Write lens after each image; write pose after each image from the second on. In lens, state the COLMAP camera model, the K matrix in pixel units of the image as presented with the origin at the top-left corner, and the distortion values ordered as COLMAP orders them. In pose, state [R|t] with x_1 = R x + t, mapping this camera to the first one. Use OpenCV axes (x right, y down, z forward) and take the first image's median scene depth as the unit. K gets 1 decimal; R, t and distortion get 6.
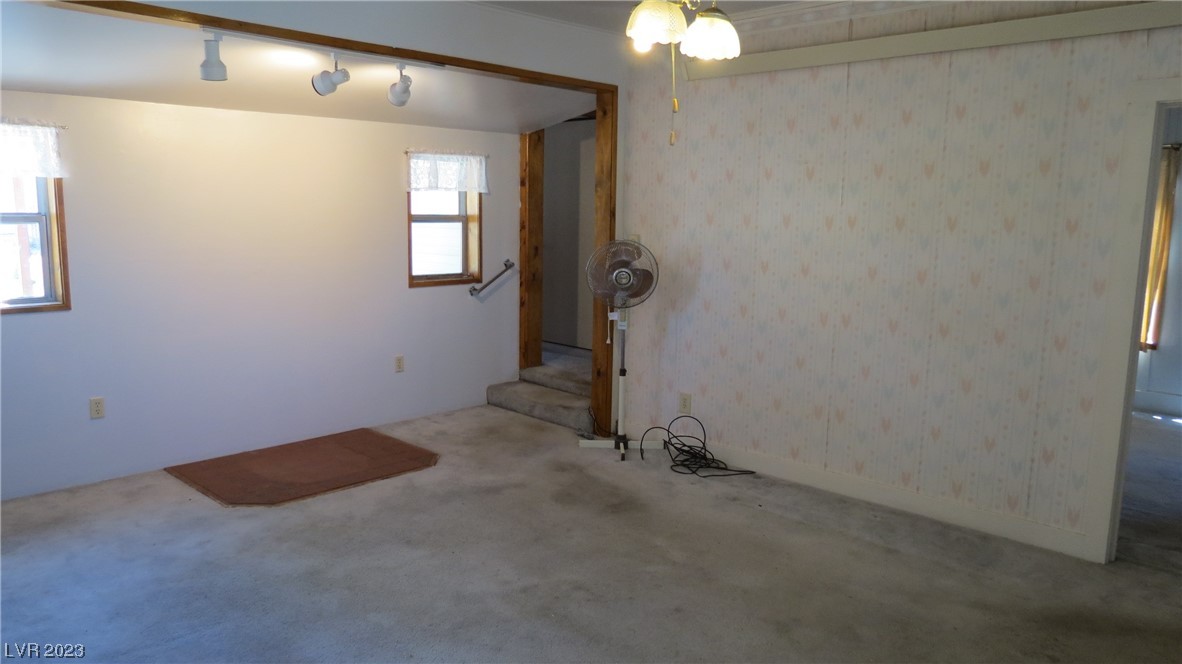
lens RADIAL K [[842.0, 0, 560.7], [0, 842.0, 337.5], [0, 0, 1]] dist [-0.013434, 0.009747]
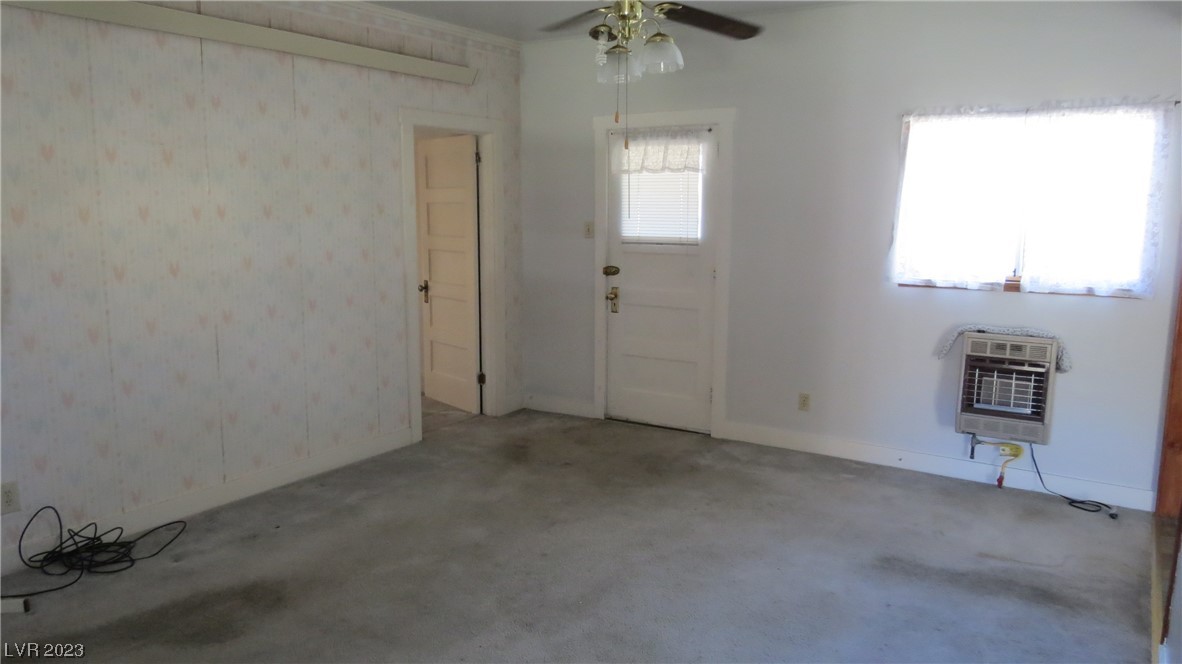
lens RADIAL K [[842.0, 0, 592.4], [0, 842.0, 332.2], [0, 0, 1]] dist [-0.013434, 0.009747]
pose [[-0.205657, -0.161900, 0.965139, -0.677555], [0.150420, 0.969271, 0.194645, -0.129596], [-0.966995, 0.185207, -0.174984, 0.802407]]
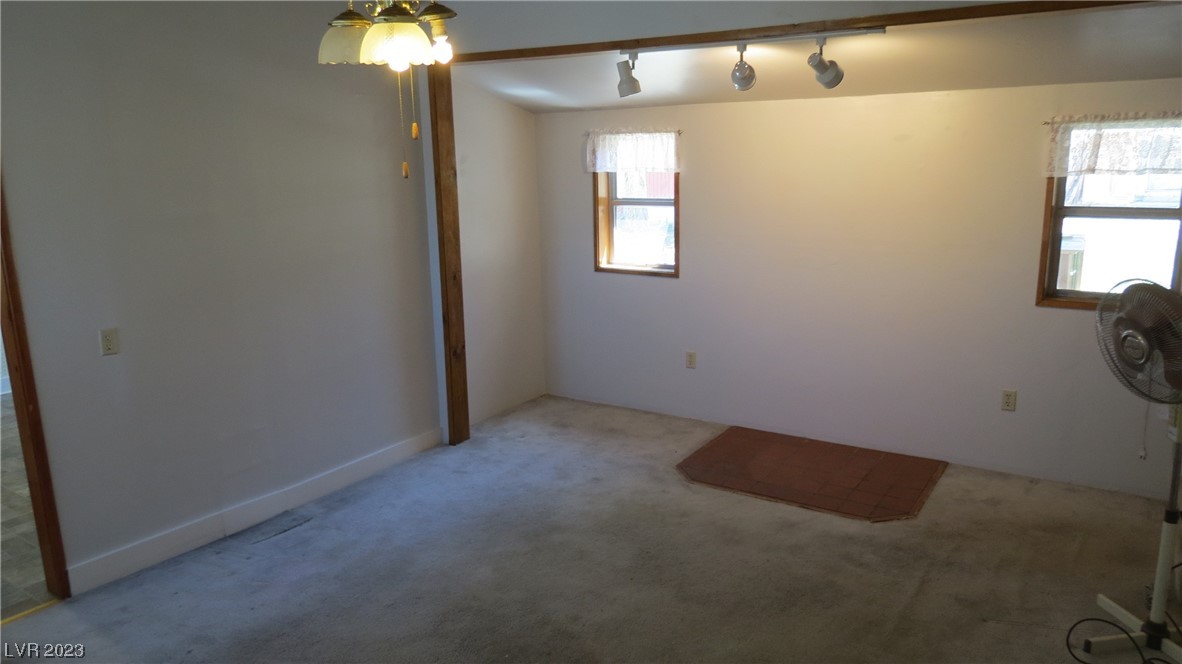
lens RADIAL K [[842.0, 0, 587.0], [0, 842.0, 332.6], [0, 0, 1]] dist [-0.013434, 0.009747]
pose [[0.193895, 0.189801, -0.962487, 0.602921], [-0.126475, 0.977754, 0.167333, -0.142429], [0.972836, 0.089286, 0.213586, 0.592297]]
